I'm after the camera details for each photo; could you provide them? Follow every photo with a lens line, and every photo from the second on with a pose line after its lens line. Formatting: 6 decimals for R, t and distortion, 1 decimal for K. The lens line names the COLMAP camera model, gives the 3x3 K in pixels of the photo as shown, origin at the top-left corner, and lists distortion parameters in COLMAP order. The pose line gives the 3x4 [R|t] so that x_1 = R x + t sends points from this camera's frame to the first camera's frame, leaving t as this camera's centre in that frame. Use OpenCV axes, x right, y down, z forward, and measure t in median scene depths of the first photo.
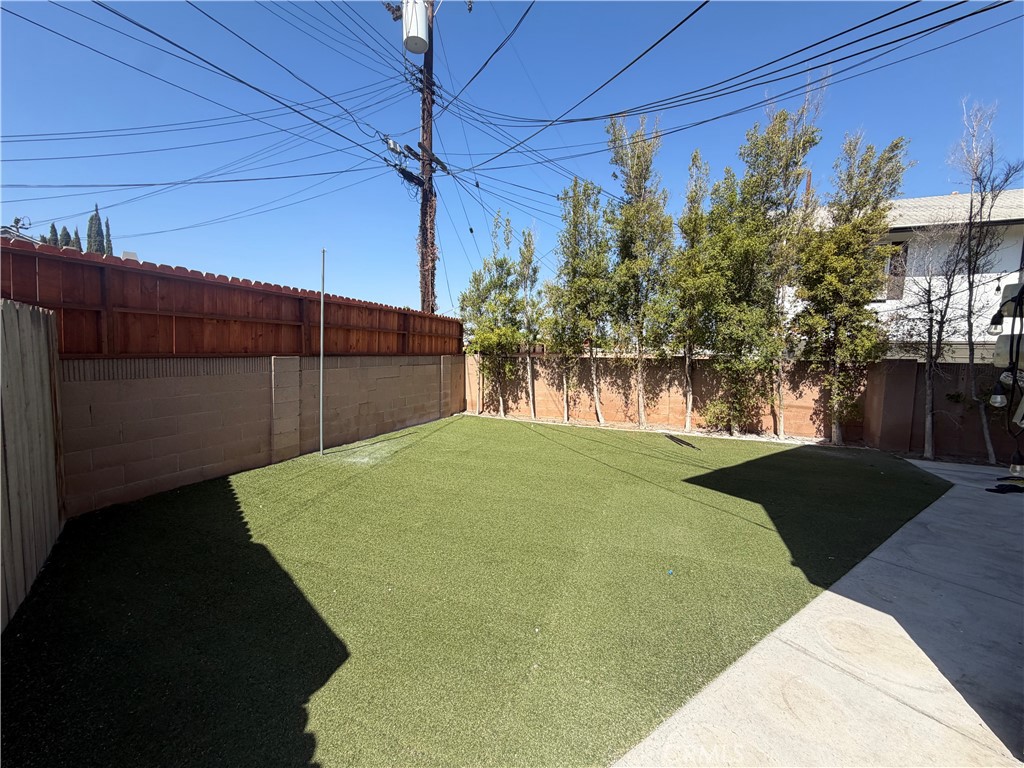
lens RADIAL K [[410.3, 0, 509.9], [0, 410.3, 386.7], [0, 0, 1]] dist [-0.000866, 0.000460]
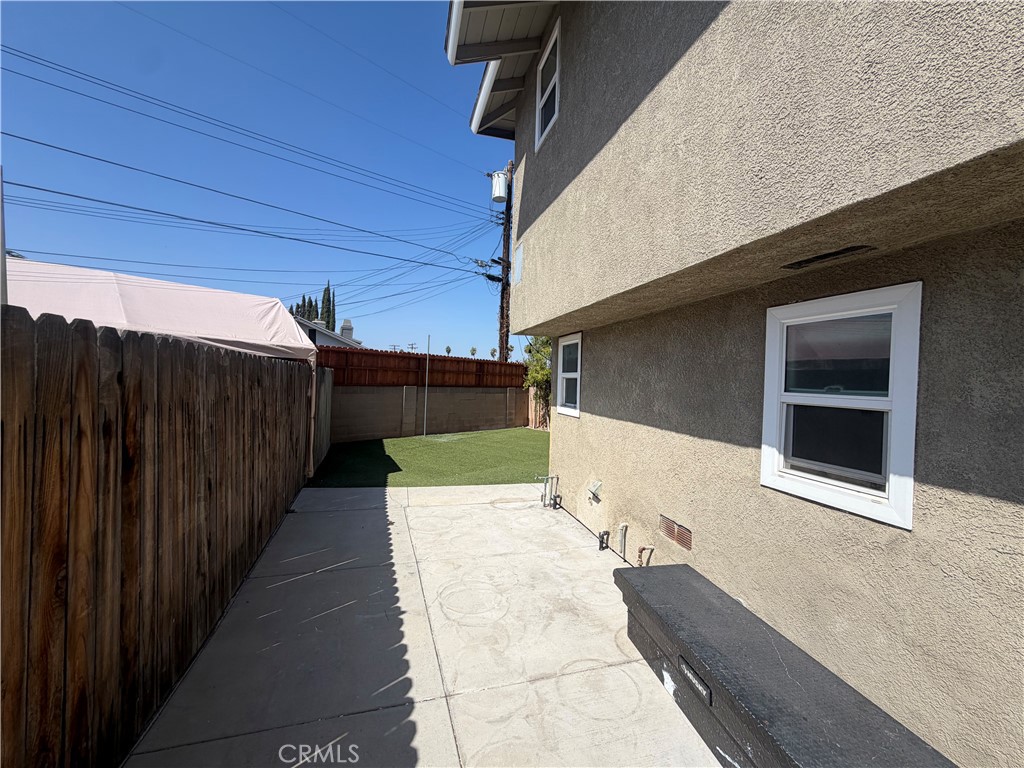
lens RADIAL K [[410.3, 0, 511.2], [0, 410.3, 386.2], [0, 0, 1]] dist [-0.000866, 0.000460]
pose [[0.941521, 0.013258, -0.336692, 0.394255], [-0.041236, 0.996248, -0.076083, 0.039146], [0.334420, 0.085517, 0.938536, -0.485664]]
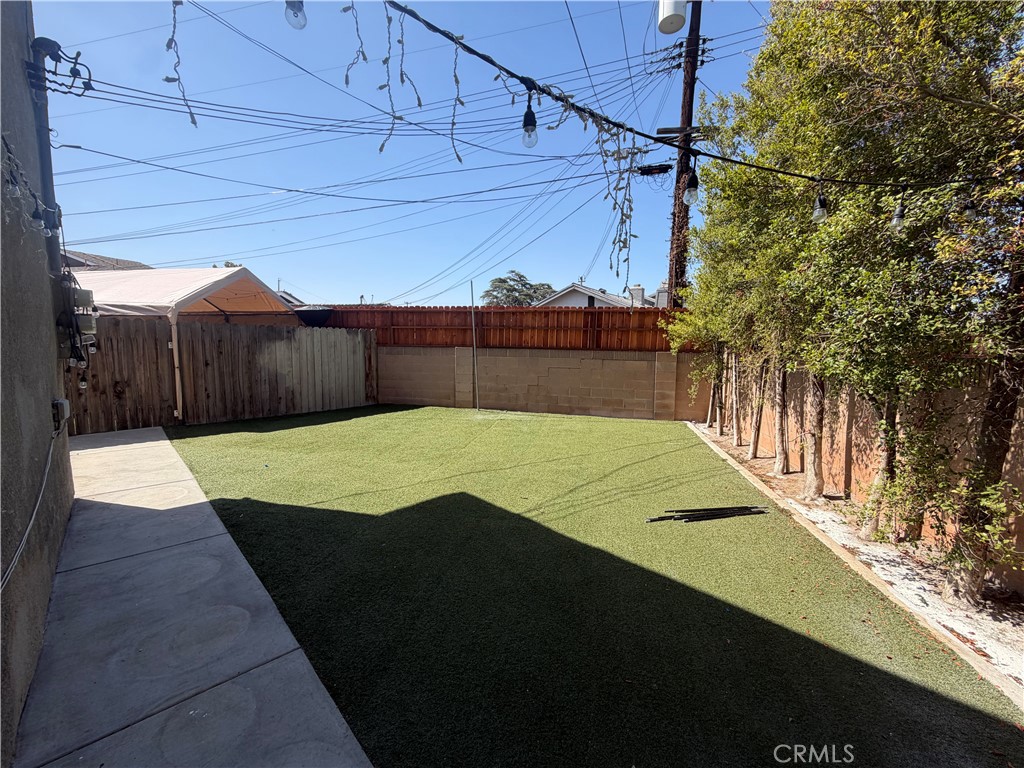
lens RADIAL K [[410.3, 0, 508.5], [0, 410.3, 387.1], [0, 0, 1]] dist [-0.000866, 0.000460]
pose [[0.170136, 0.087492, -0.981529, 0.738145], [-0.099707, 0.992467, 0.071184, -0.030839], [0.980363, 0.085754, 0.177578, 0.554769]]
